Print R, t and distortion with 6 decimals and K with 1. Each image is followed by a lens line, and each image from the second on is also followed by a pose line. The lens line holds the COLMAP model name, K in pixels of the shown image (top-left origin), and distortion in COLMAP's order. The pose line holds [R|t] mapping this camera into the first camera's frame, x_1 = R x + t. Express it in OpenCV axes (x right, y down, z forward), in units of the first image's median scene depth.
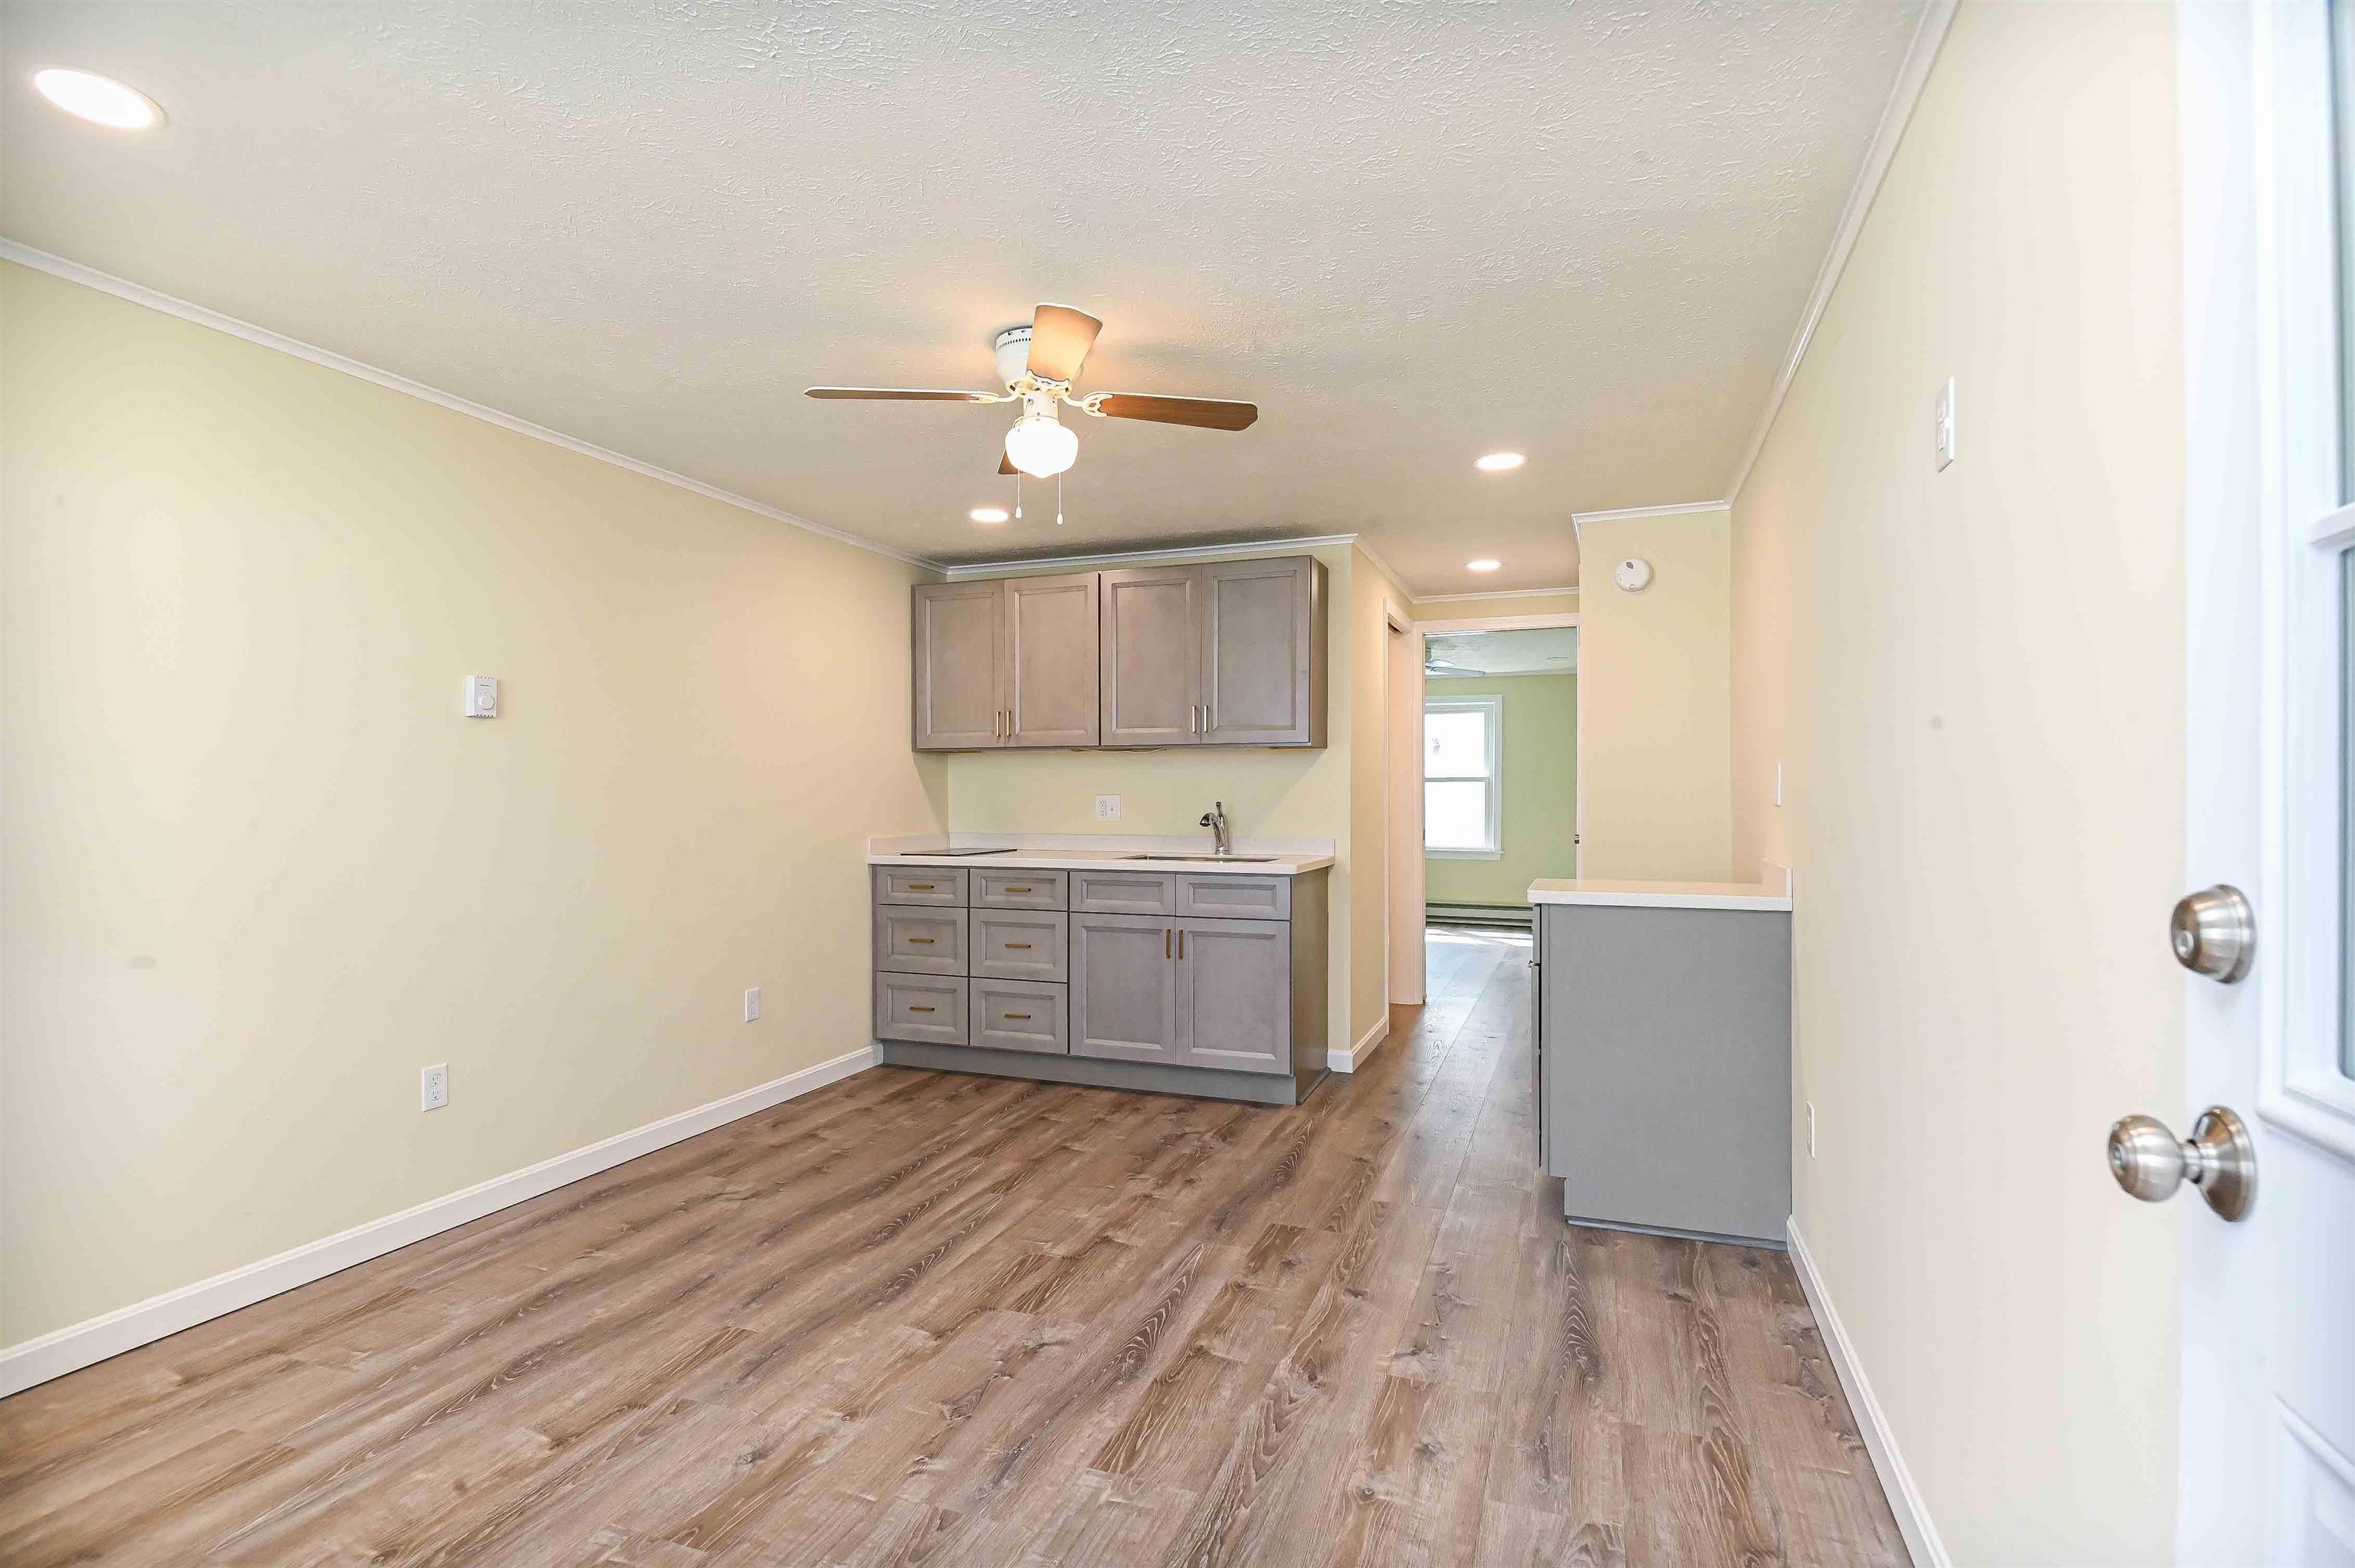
lens RADIAL K [[1136.2, 0, 1162.1], [0, 1136.2, 800.5], [0, 0, 1]] dist [0.023820, -0.025920]
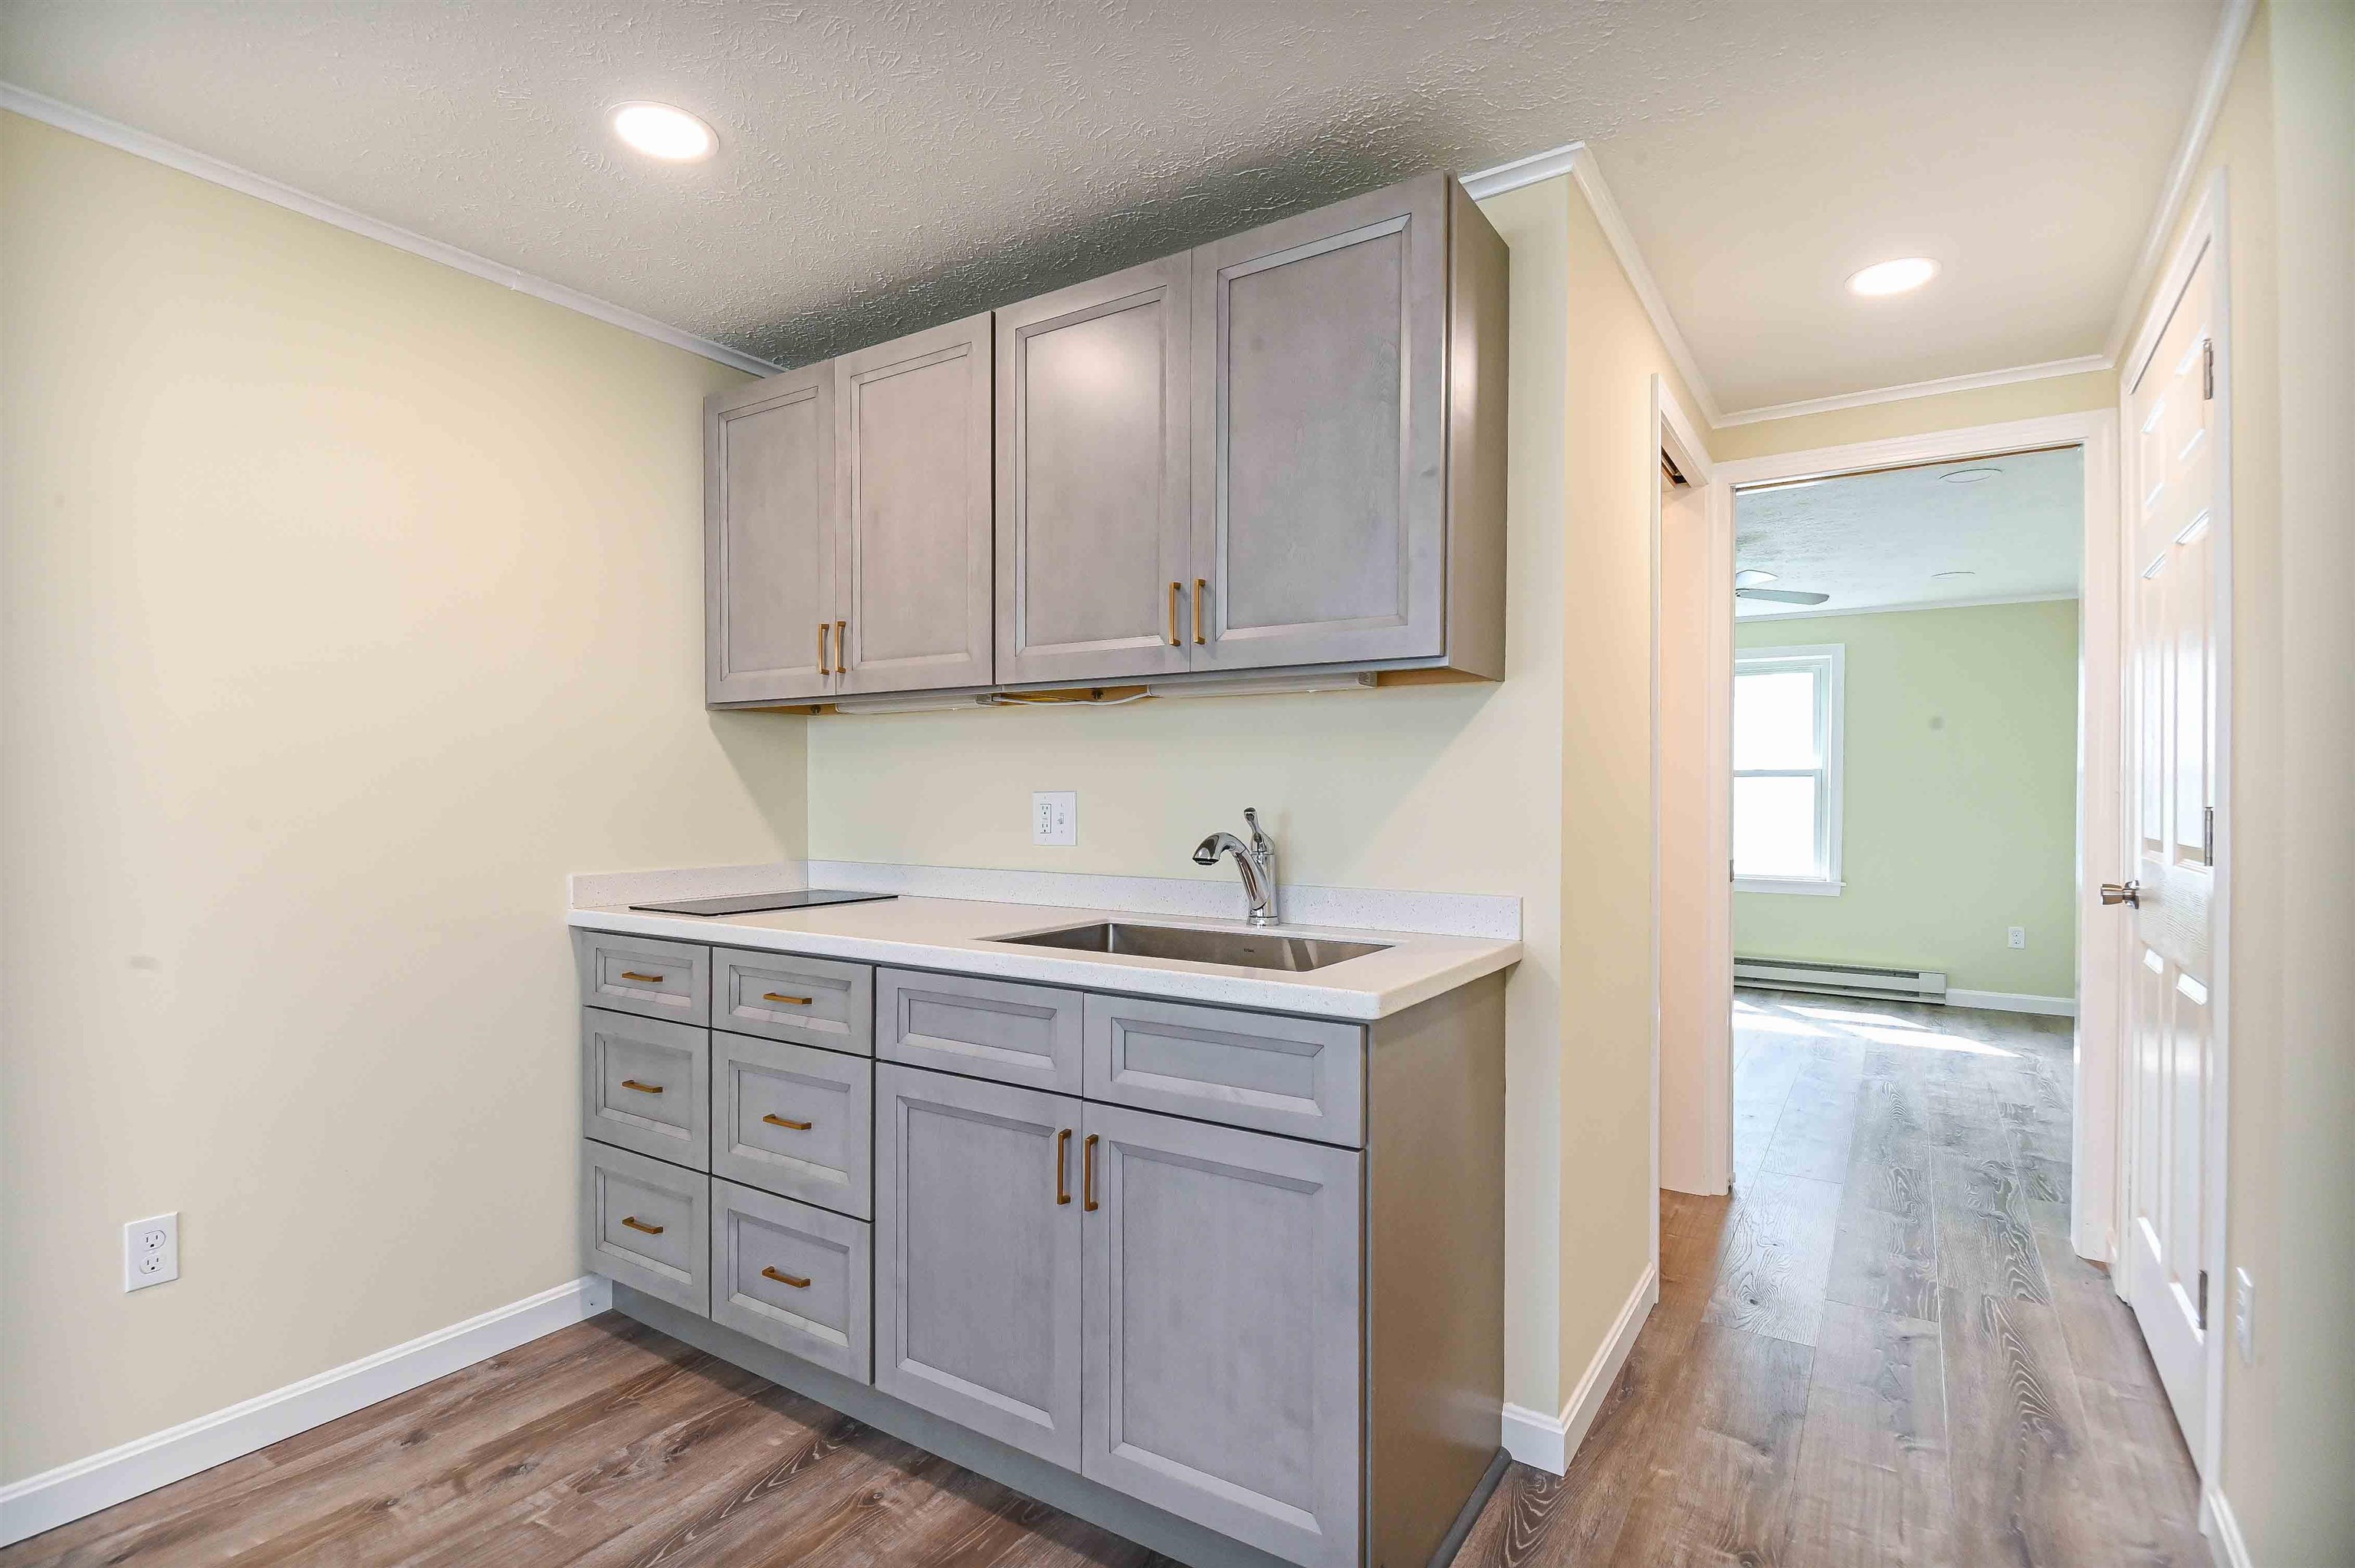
lens RADIAL K [[1136.2, 0, 1162.1], [0, 1136.2, 800.5], [0, 0, 1]] dist [0.023820, -0.025920]
pose [[0.977229, 0.004289, -0.212143, 0.118352], [-0.004412, 0.999990, -0.000105, -0.001548], [0.212141, 0.001039, 0.977239, 0.599216]]
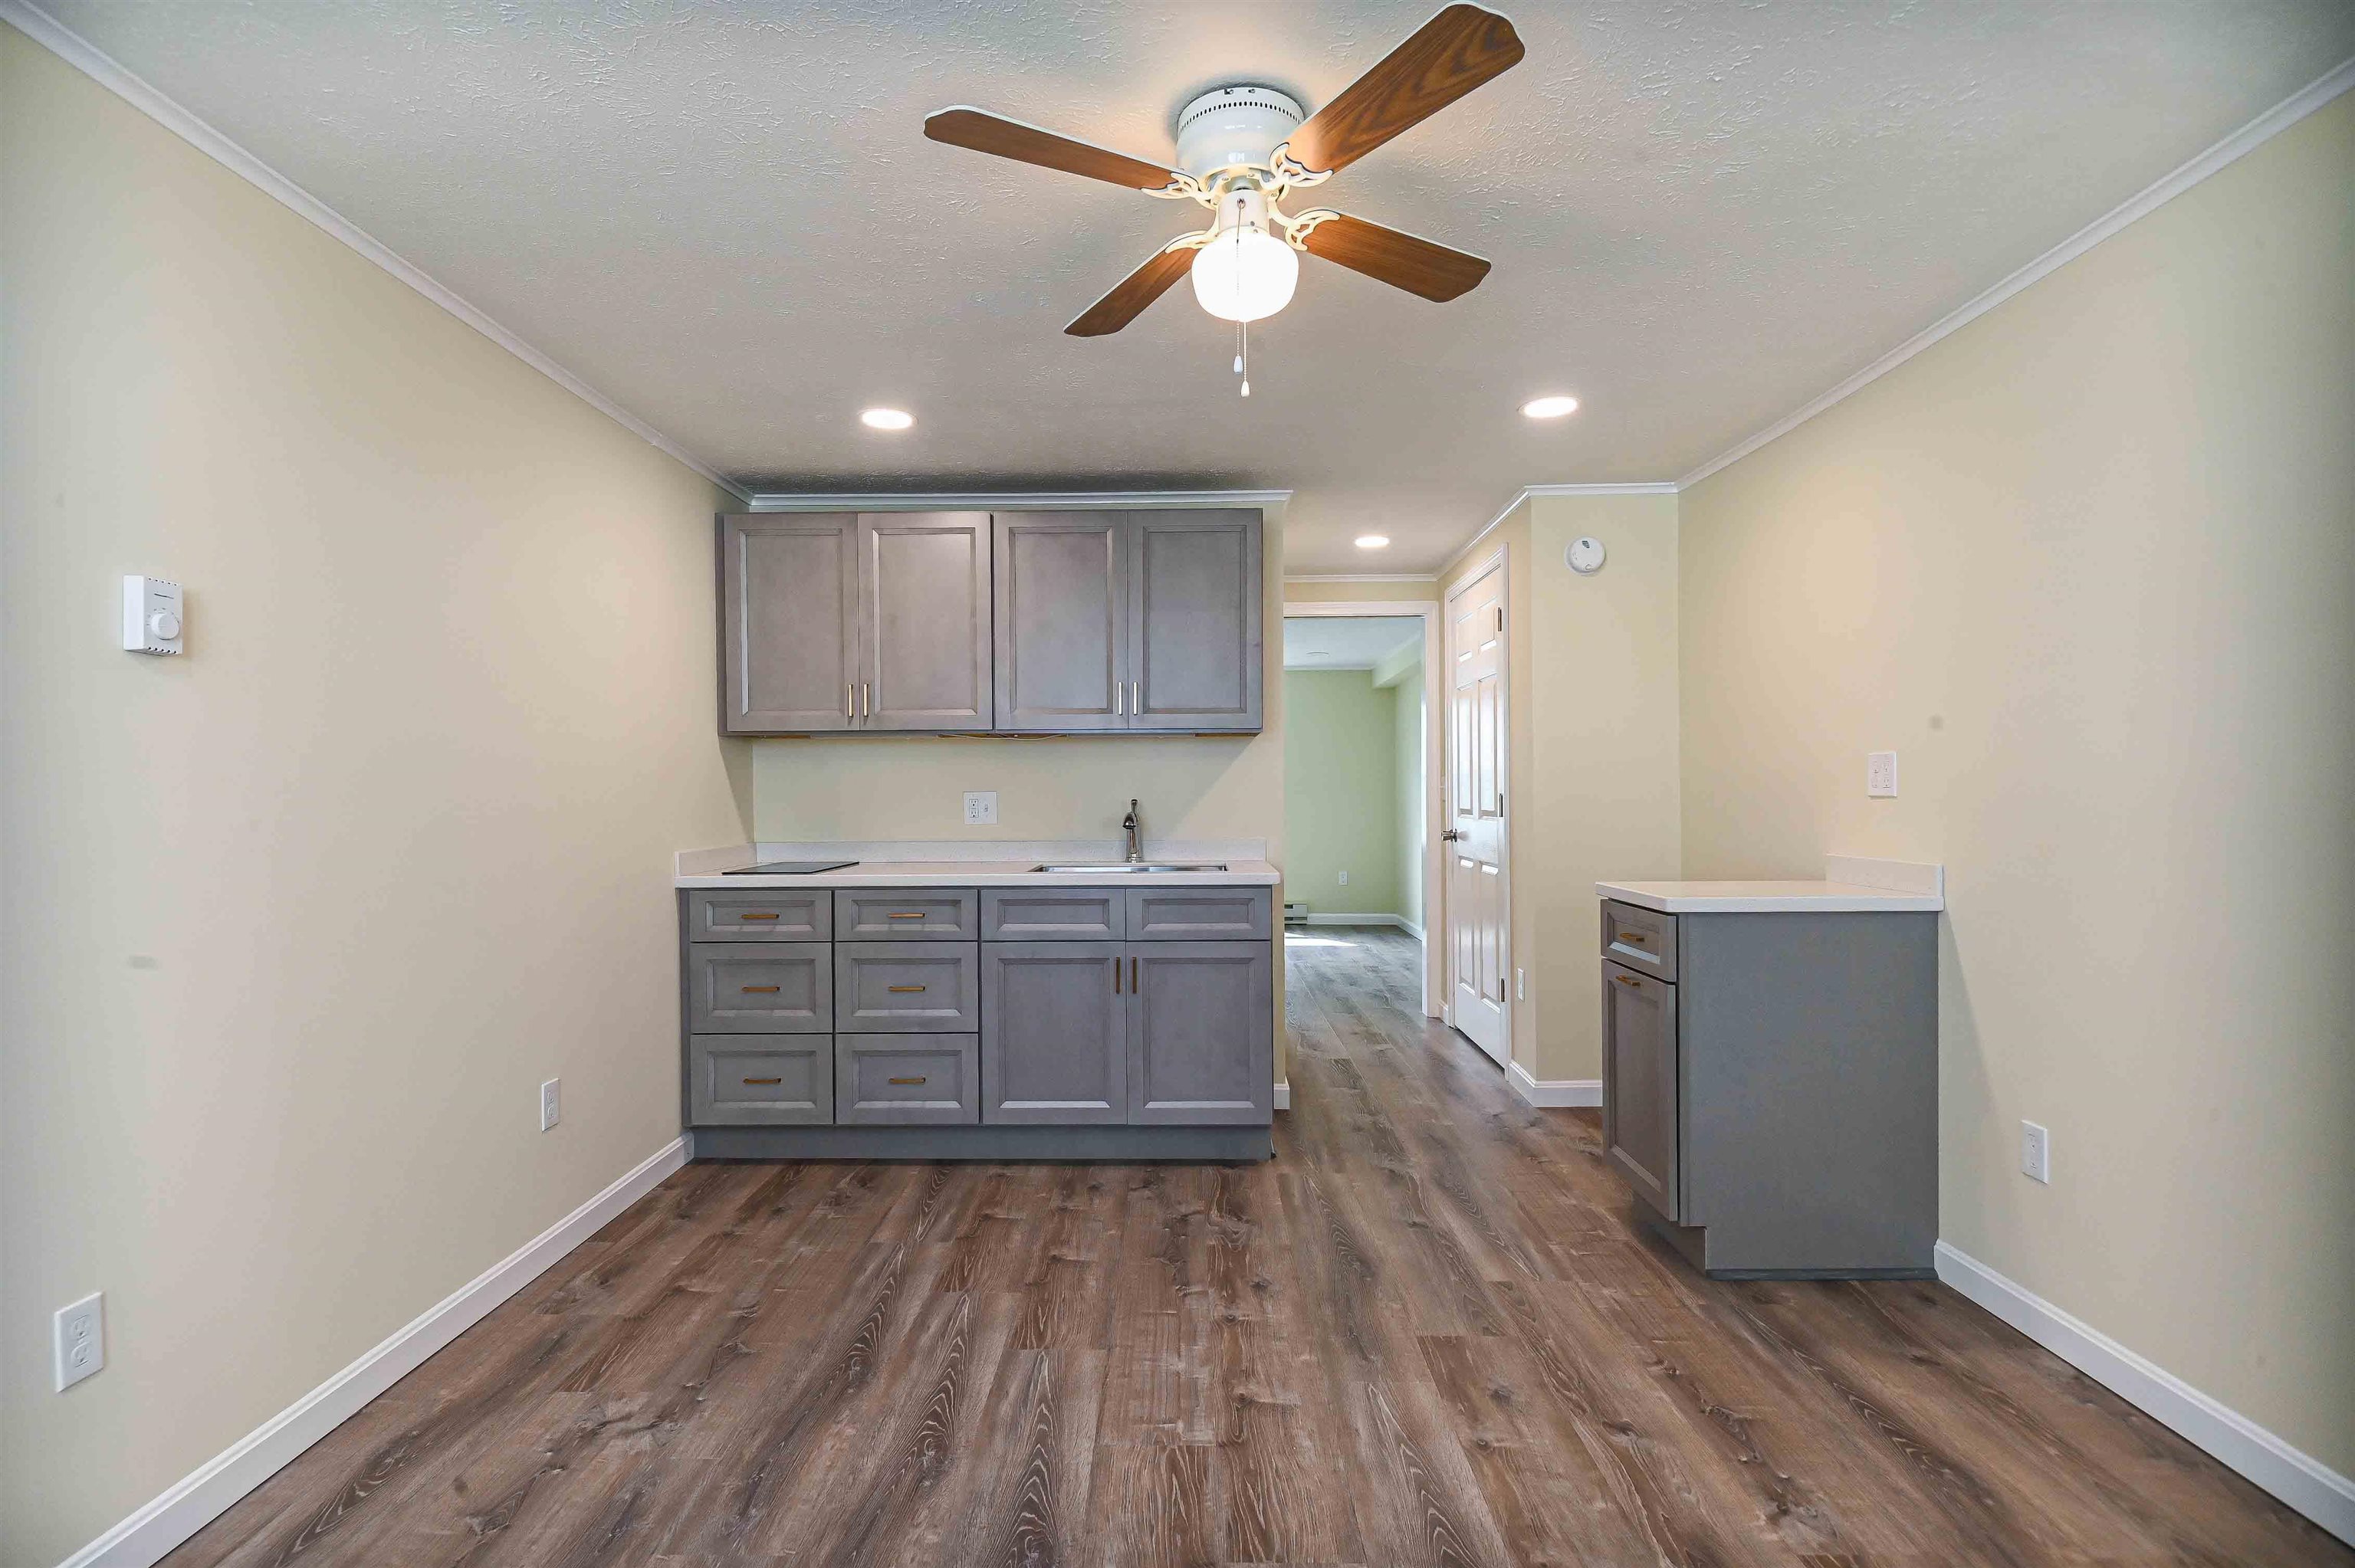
lens RADIAL K [[1136.2, 0, 1162.1], [0, 1136.2, 800.5], [0, 0, 1]] dist [0.023820, -0.025920]
pose [[0.940584, -0.008053, 0.339467, -0.229486], [0.007803, 0.999967, 0.002101, 0.000527], [-0.339473, 0.000673, 0.940616, 0.223801]]
